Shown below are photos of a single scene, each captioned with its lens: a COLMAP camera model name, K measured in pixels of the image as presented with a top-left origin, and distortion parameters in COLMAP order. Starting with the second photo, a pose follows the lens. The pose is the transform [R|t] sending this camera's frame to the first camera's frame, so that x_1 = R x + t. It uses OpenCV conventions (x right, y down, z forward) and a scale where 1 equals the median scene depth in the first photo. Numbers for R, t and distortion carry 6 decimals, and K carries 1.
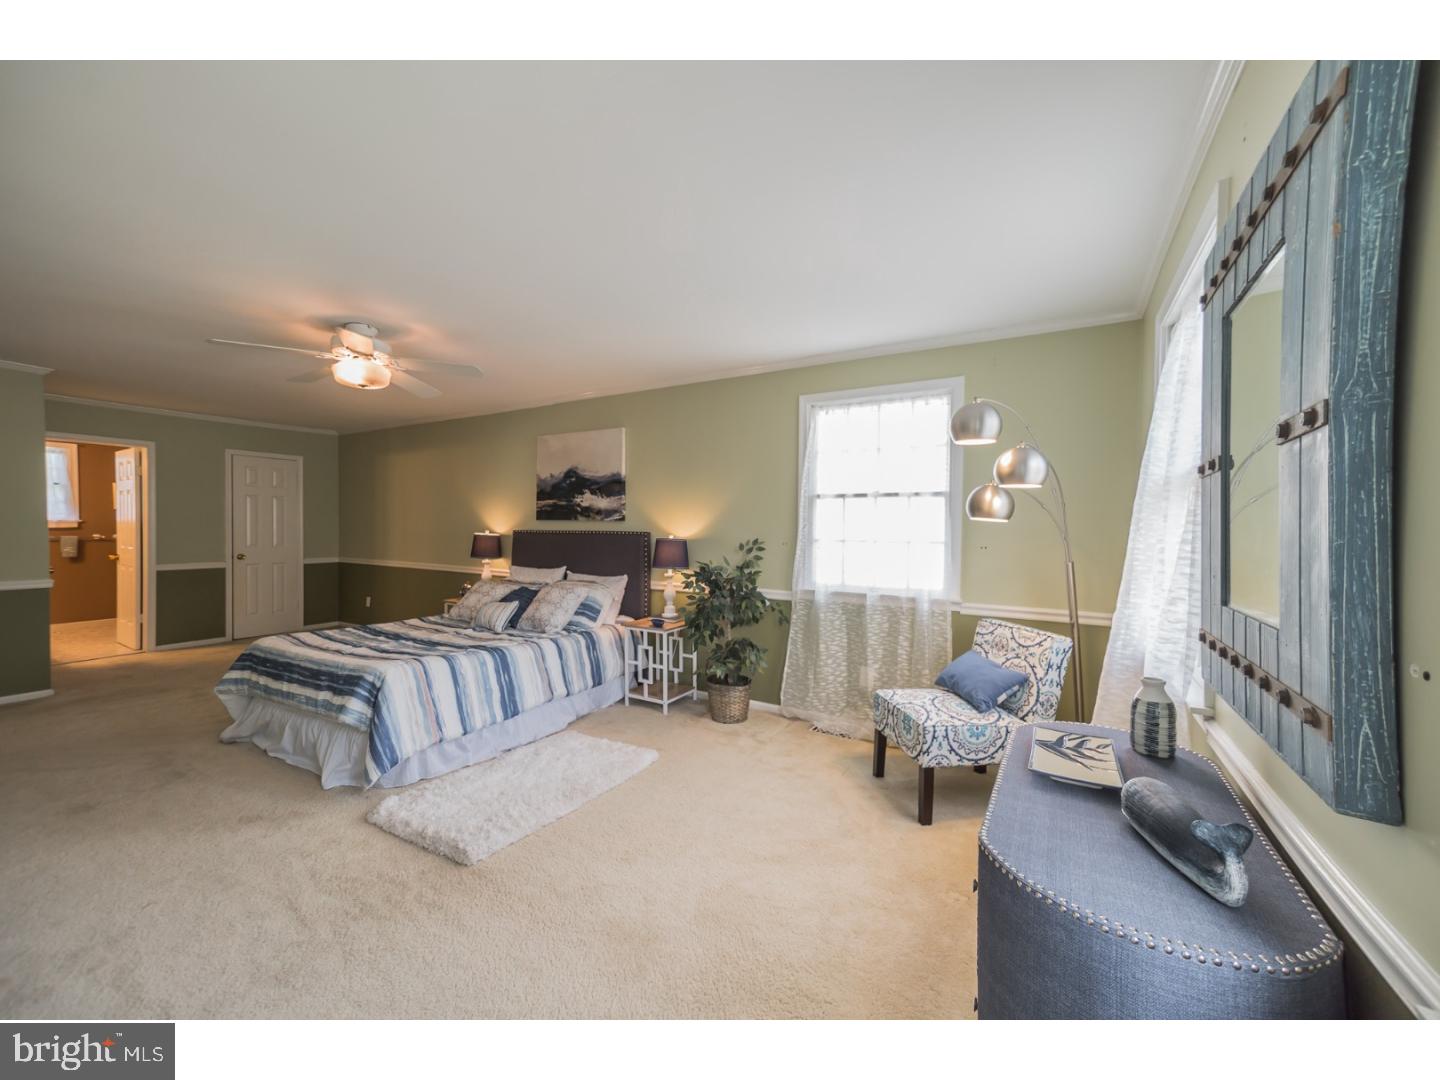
lens RADIAL K [[579.4, 0, 720.0], [0, 579.4, 540.0], [0, 0, 1]] dist [0.000987, 0.000106]
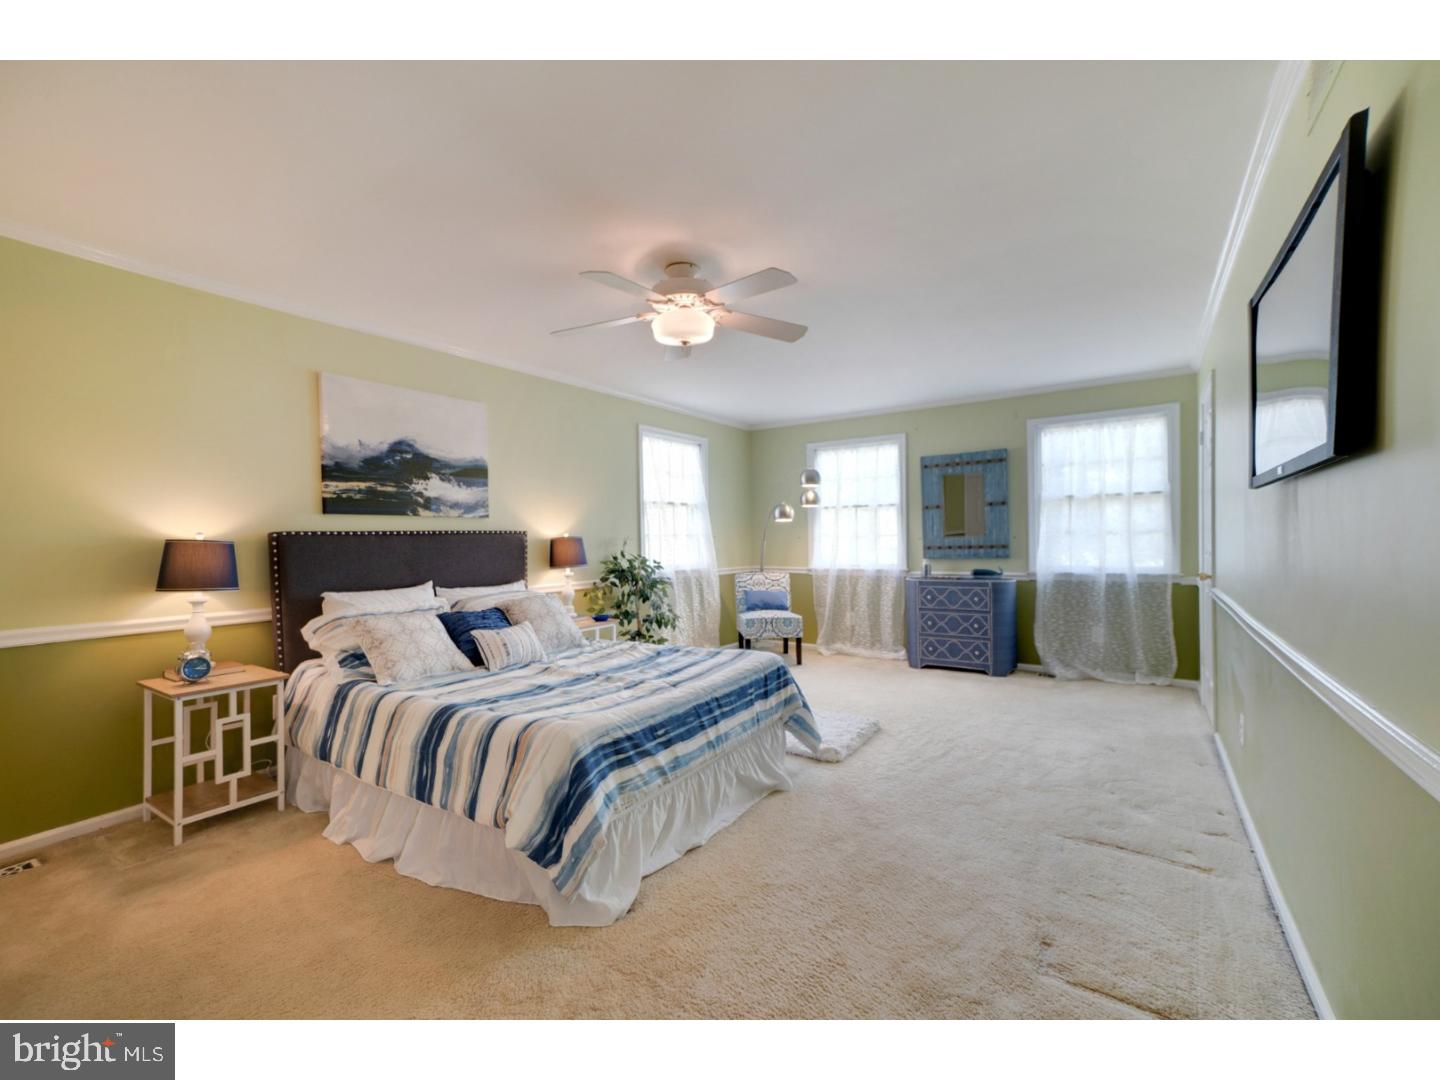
lens RADIAL K [[636.9, 0, 720.0], [0, 636.9, 540.0], [0, 0, 1]] dist [-0.000241, -0.000029]
pose [[0.066513, -0.021252, 0.997559, -1.016828], [0.019093, 0.999617, 0.020023, -0.012768], [-0.997603, 0.017715, 0.066893, 0.591096]]
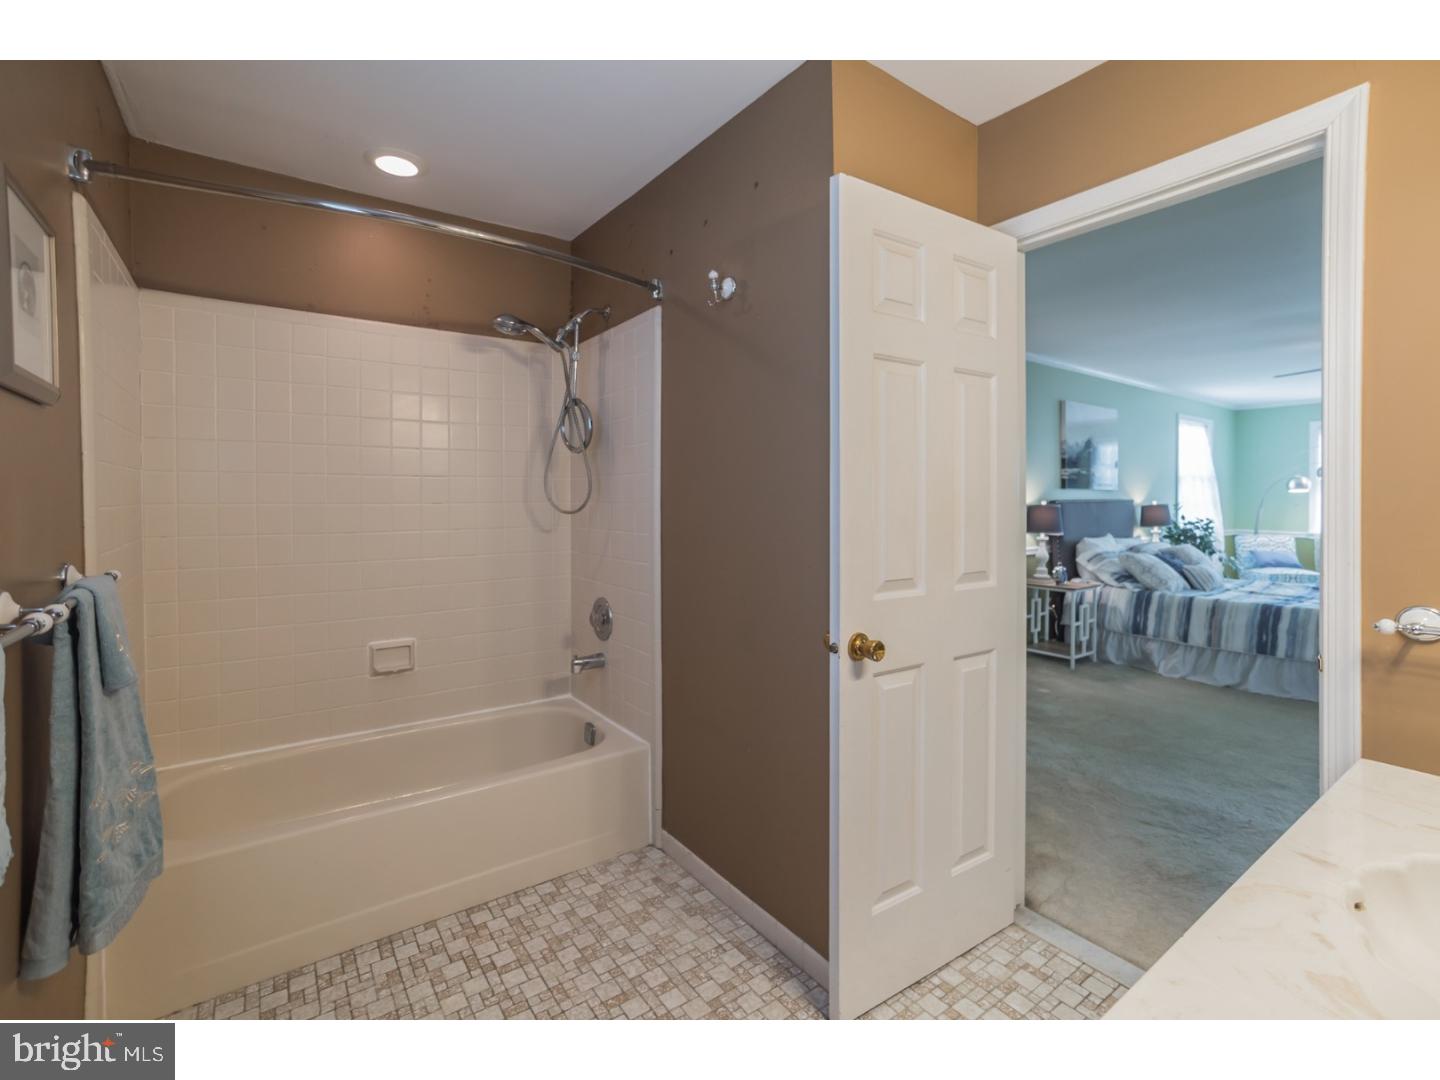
lens RADIAL K [[636.9, 0, 720.0], [0, 636.9, 540.0], [0, 0, 1]] dist [-0.000241, -0.000029]
pose [[0.408227, -0.070412, 0.910161, -1.605419], [0.014916, 0.997402, 0.070471, -0.033736], [-0.912758, -0.015192, 0.408217, 1.155283]]
